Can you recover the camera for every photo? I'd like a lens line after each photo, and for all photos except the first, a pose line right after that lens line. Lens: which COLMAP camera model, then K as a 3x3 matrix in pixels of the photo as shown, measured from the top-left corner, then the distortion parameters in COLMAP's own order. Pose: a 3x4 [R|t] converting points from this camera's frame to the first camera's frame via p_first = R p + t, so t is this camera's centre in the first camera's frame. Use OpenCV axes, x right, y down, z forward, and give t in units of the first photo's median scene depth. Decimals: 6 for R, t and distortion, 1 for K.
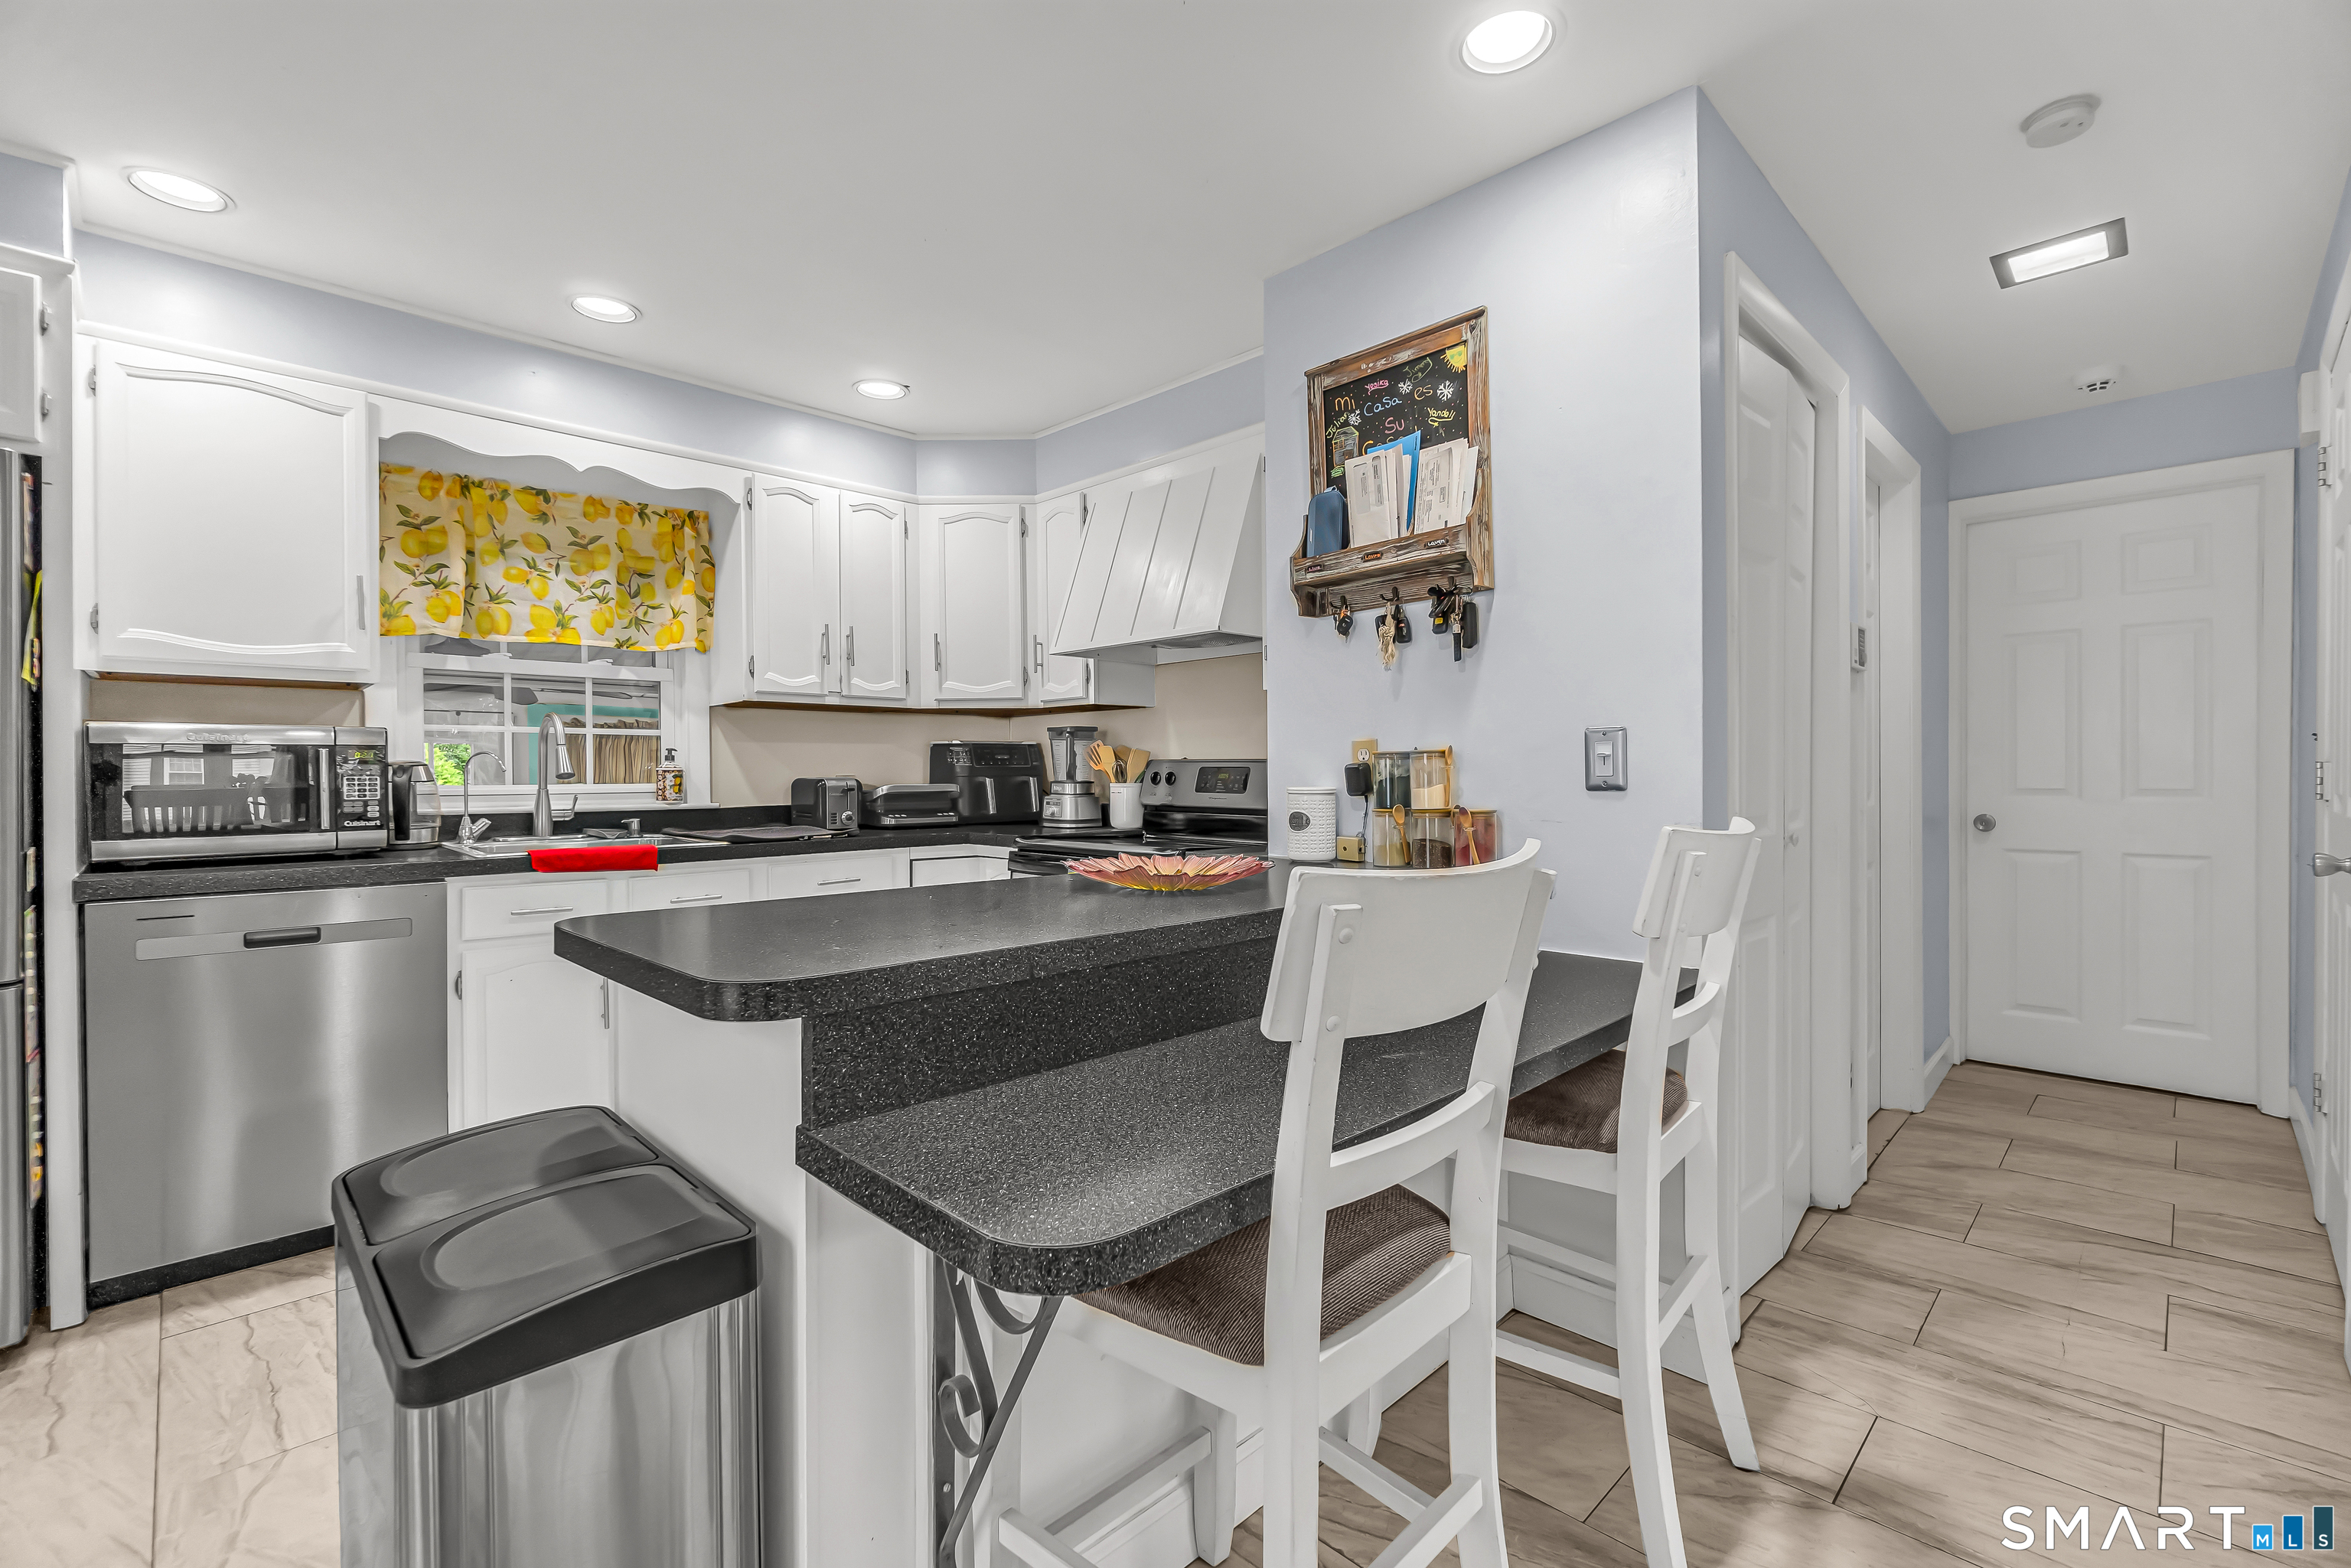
lens RADIAL K [[1027.7, 0, 1172.7], [0, 1027.7, 785.4], [0, 0, 1]] dist [0.000425, 0.002957]
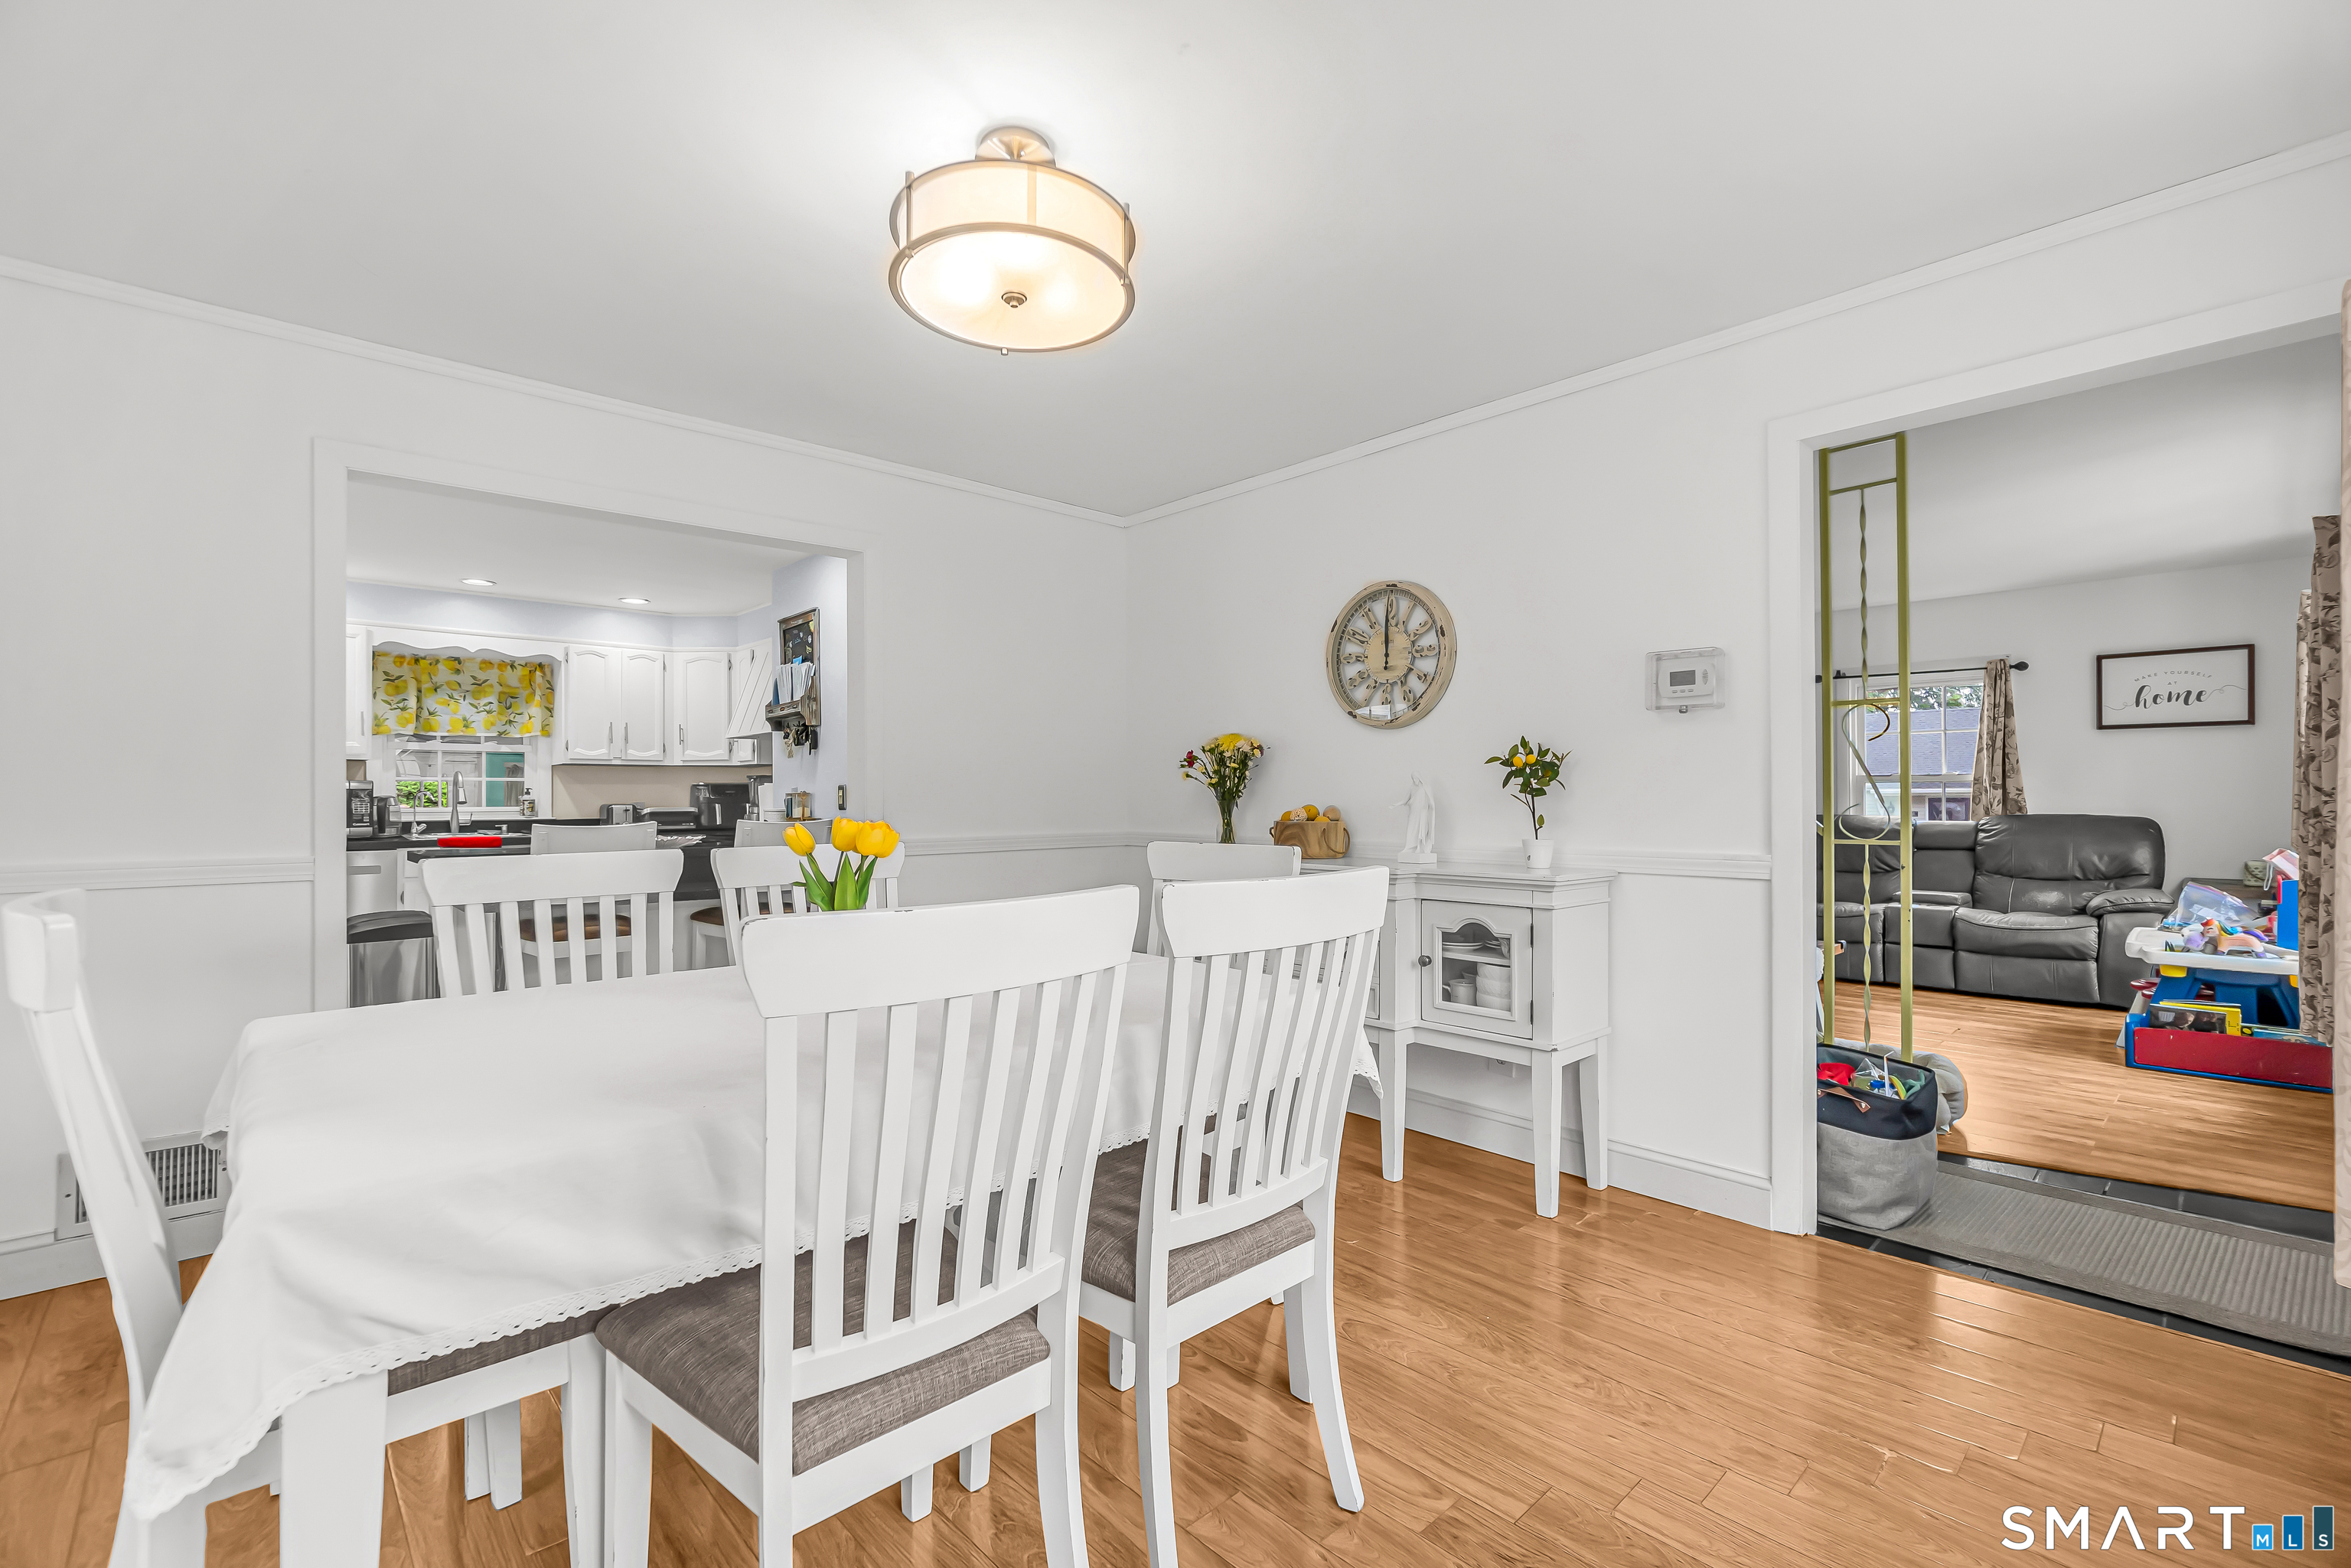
lens RADIAL K [[1027.7, 0, 1172.7], [0, 1027.7, 803.7], [0, 0, 1]] dist [0.000425, 0.002957]
pose [[0.999322, 0.001723, -0.036766, 0.834463], [-0.001971, 0.999976, -0.006710, 0.003370], [0.036753, 0.006778, 0.999301, -0.923281]]
